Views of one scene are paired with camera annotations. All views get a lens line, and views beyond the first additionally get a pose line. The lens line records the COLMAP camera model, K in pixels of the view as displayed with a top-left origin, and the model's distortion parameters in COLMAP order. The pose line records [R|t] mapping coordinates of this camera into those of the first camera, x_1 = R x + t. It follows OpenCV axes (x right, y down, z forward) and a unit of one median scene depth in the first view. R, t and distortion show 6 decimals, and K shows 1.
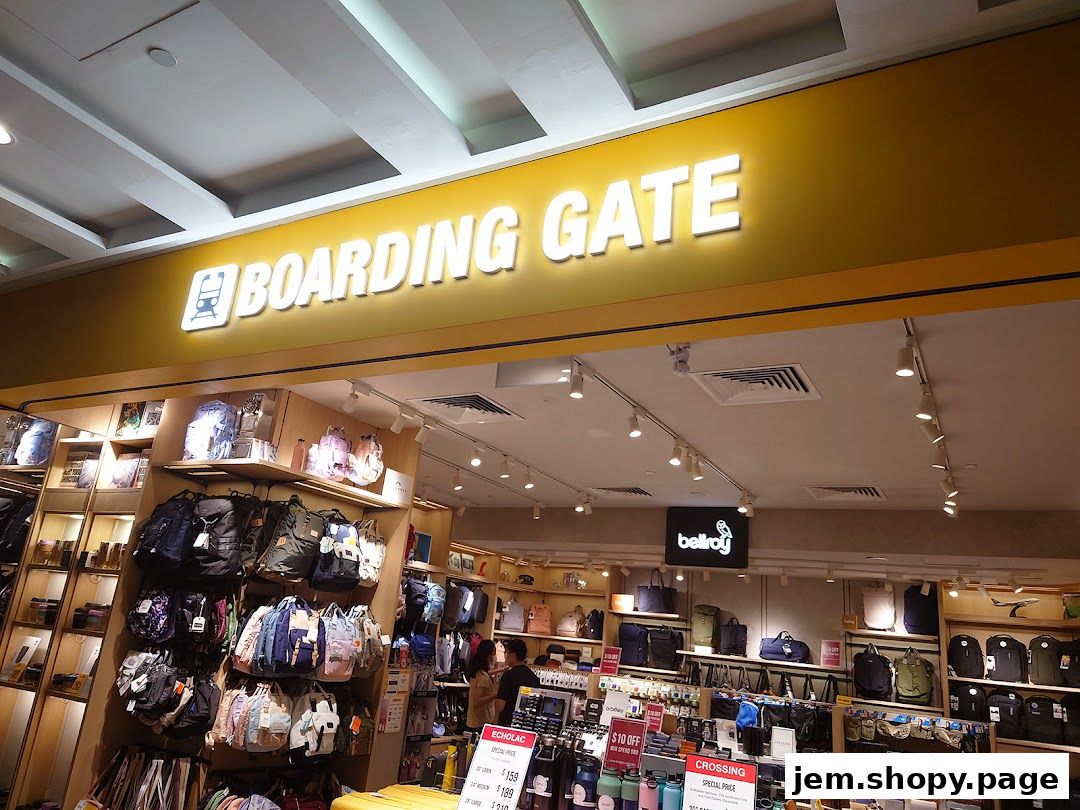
lens RADIAL K [[760.7, 0, 537.4], [0, 760.7, 395.7], [0, 0, 1]] dist [0.075316, -0.083755]
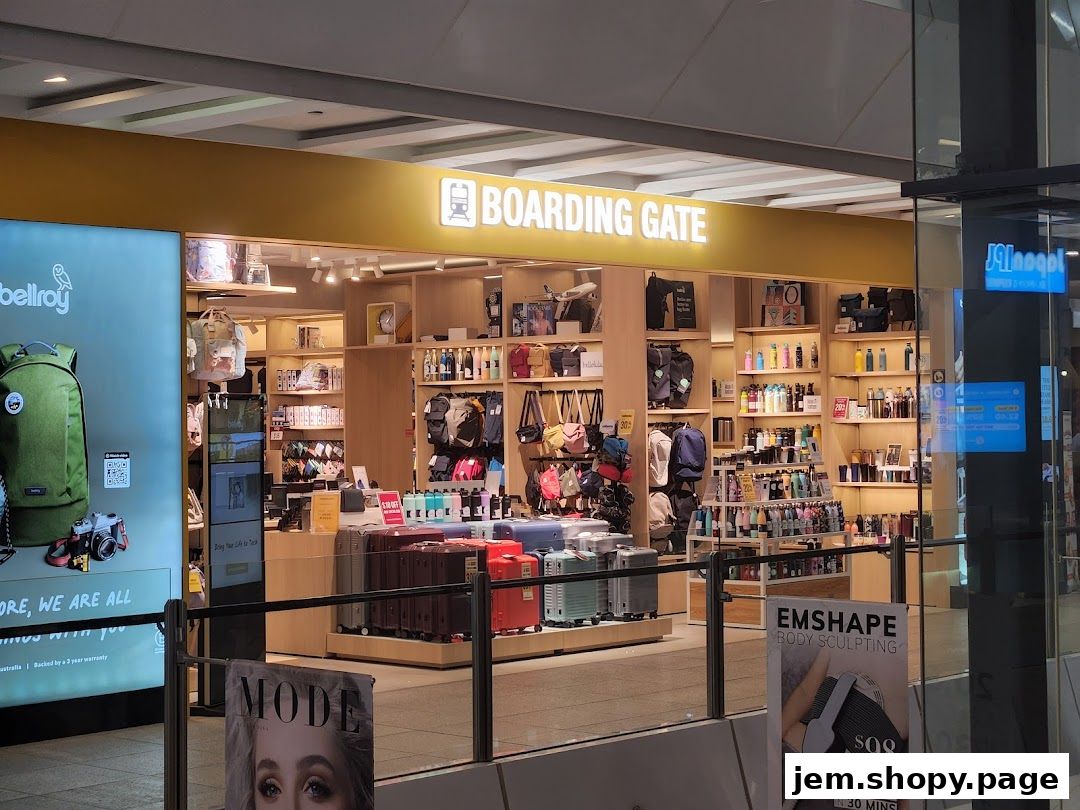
lens RADIAL K [[2053.6, 0, 540.0], [0, 2053.6, 405.0], [0, 0, 1]] dist [-0.618354, 0.004218]
pose [[0.243191, -0.092625, 0.965546, -2.625092], [-0.261340, 0.952363, 0.157184, -0.262727], [-0.934109, -0.290562, 0.207400, 0.008321]]
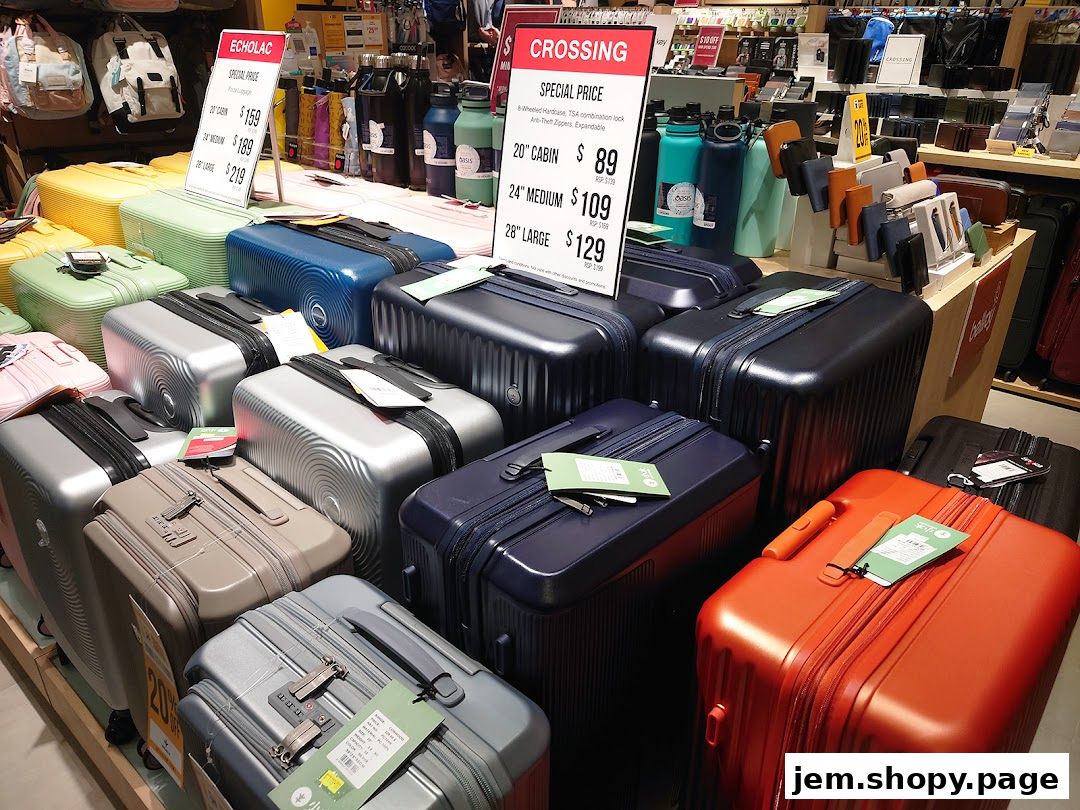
lens RADIAL K [[760.7, 0, 537.4], [0, 760.7, 395.7], [0, 0, 1]] dist [0.075316, -0.083755]
pose [[0.977116, 0.009405, -0.212501, 0.172573], [0.138659, 0.729426, 0.669860, 0.196034], [0.161304, -0.683996, 0.711429, 0.337284]]
